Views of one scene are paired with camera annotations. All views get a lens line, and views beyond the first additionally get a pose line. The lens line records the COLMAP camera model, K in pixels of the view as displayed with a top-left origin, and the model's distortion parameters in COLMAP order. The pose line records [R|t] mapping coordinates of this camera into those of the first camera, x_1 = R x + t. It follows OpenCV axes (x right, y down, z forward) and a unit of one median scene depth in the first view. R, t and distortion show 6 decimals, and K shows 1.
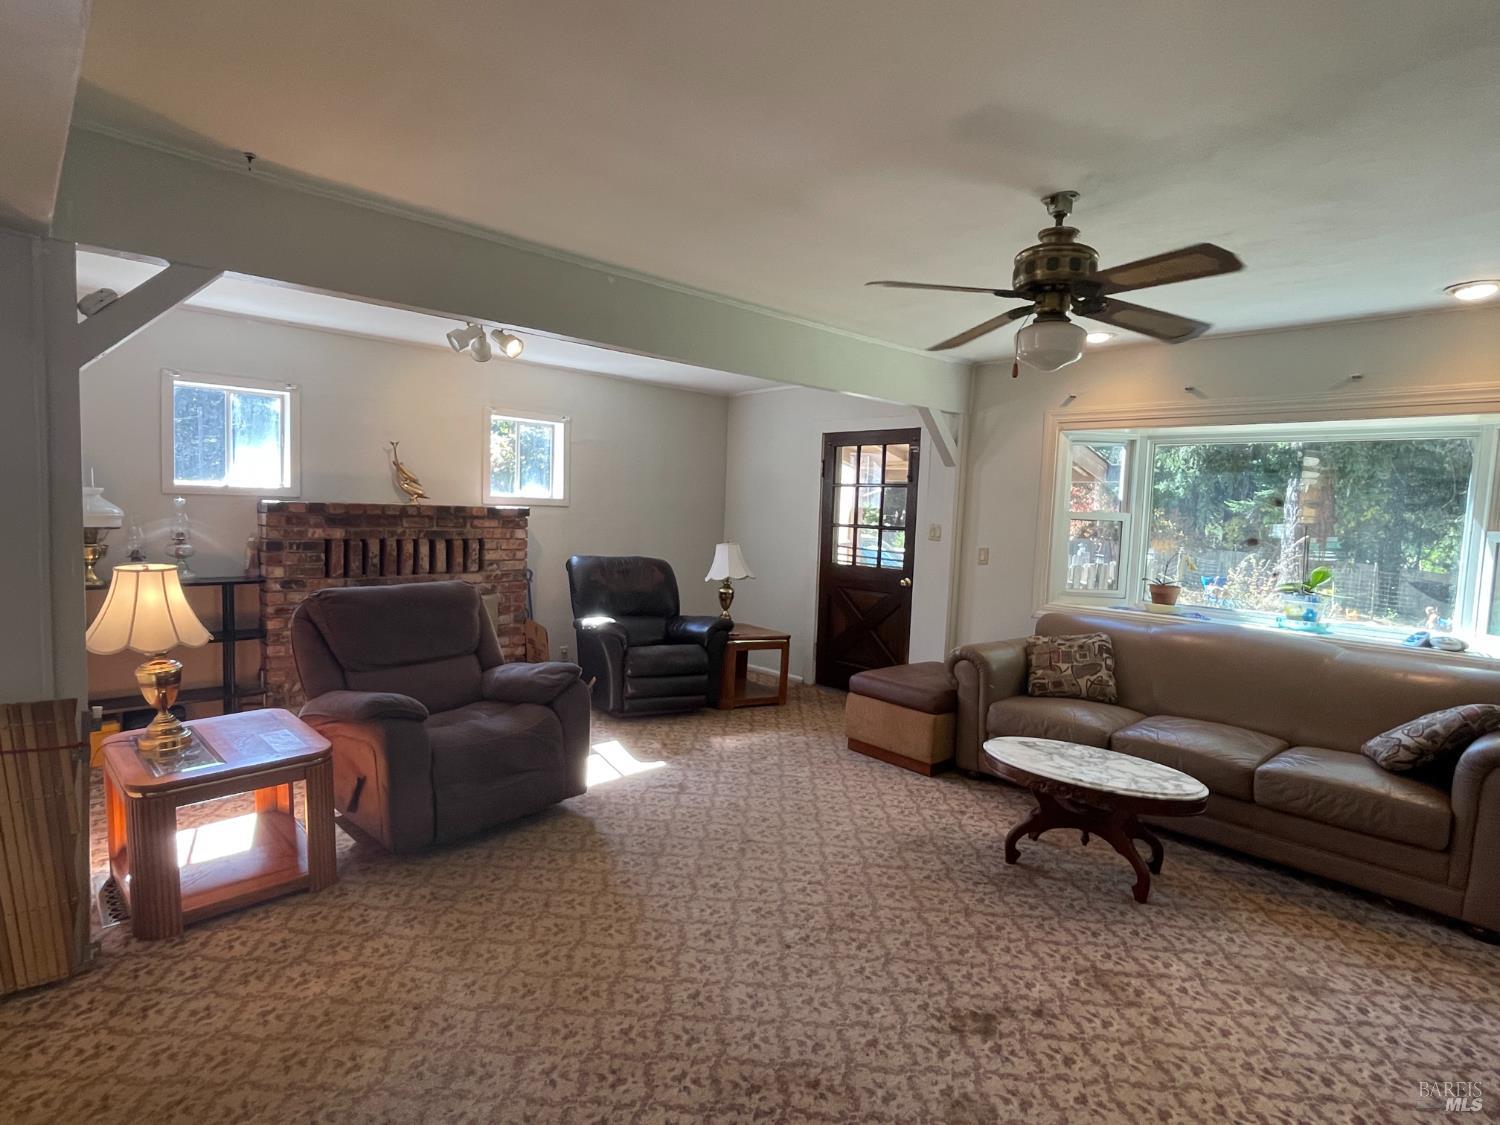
lens RADIAL K [[788.2, 0, 745.1], [0, 788.2, 564.3], [0, 0, 1]] dist [-0.005795, 0.004953]
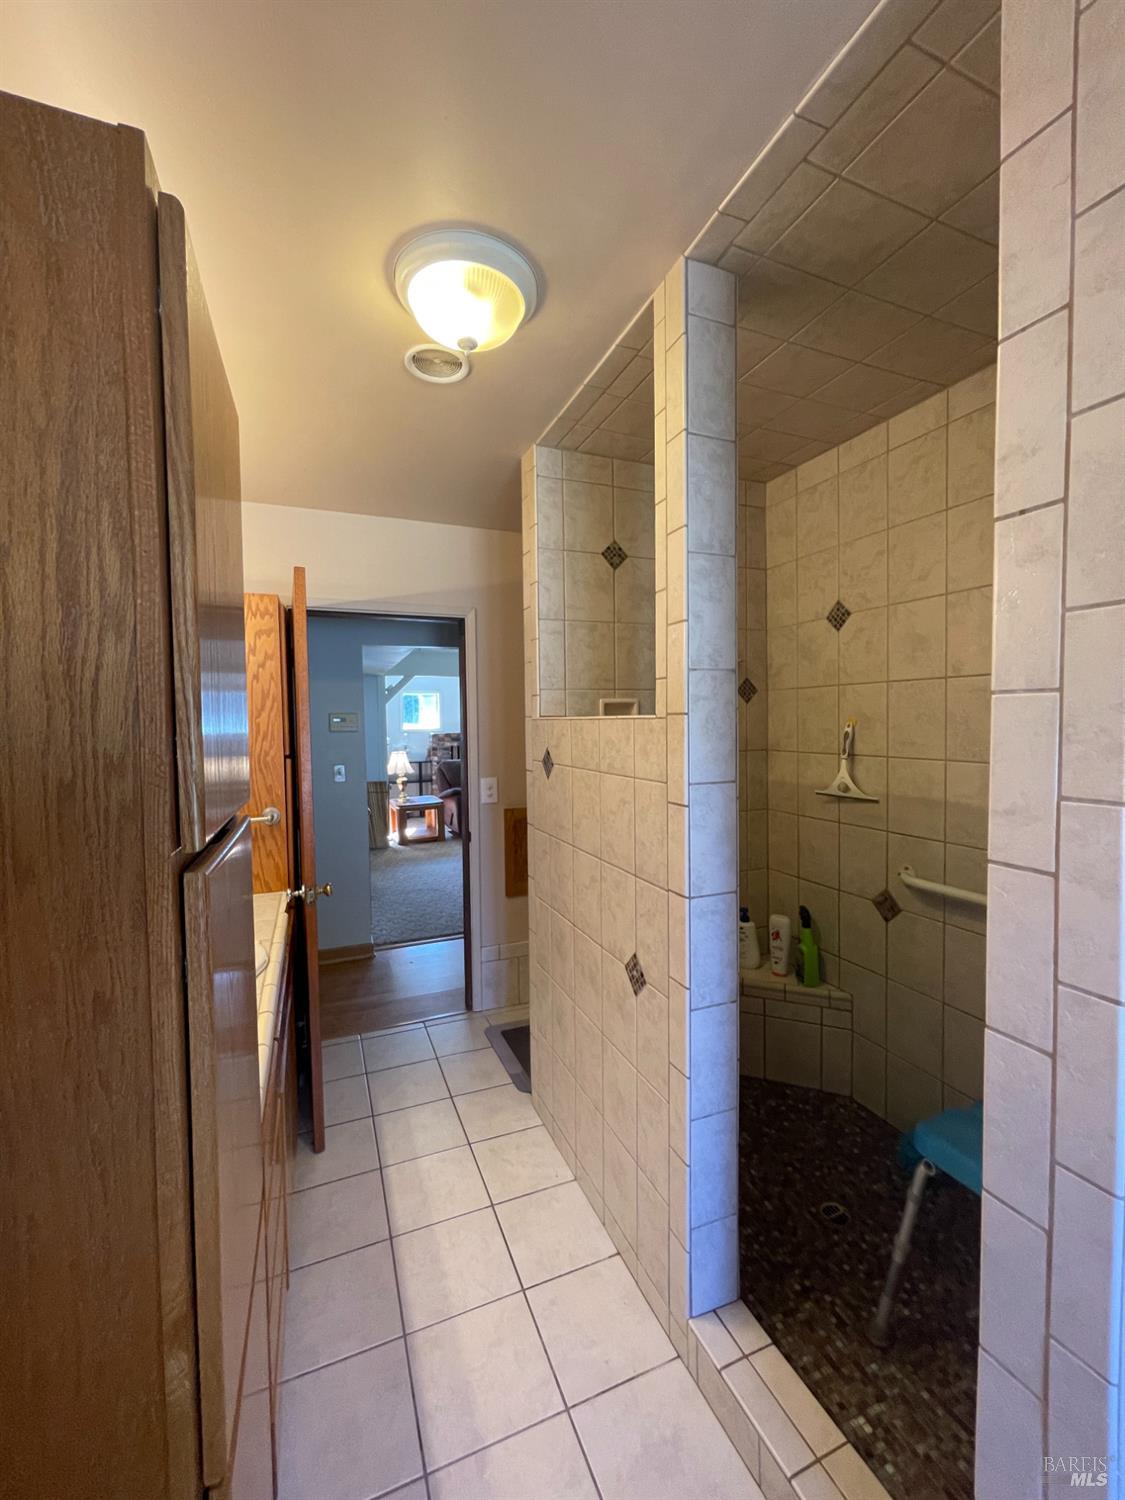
lens RADIAL K [[608.0, 0, 566.7], [0, 608.0, 748.1], [0, 0, 1]] dist [0.001032, 0.001145]
pose [[0.933253, -0.029062, -0.358042, 0.631666], [0.017792, 0.999238, -0.034730, 0.057971], [0.358779, 0.026041, 0.933059, -0.873553]]
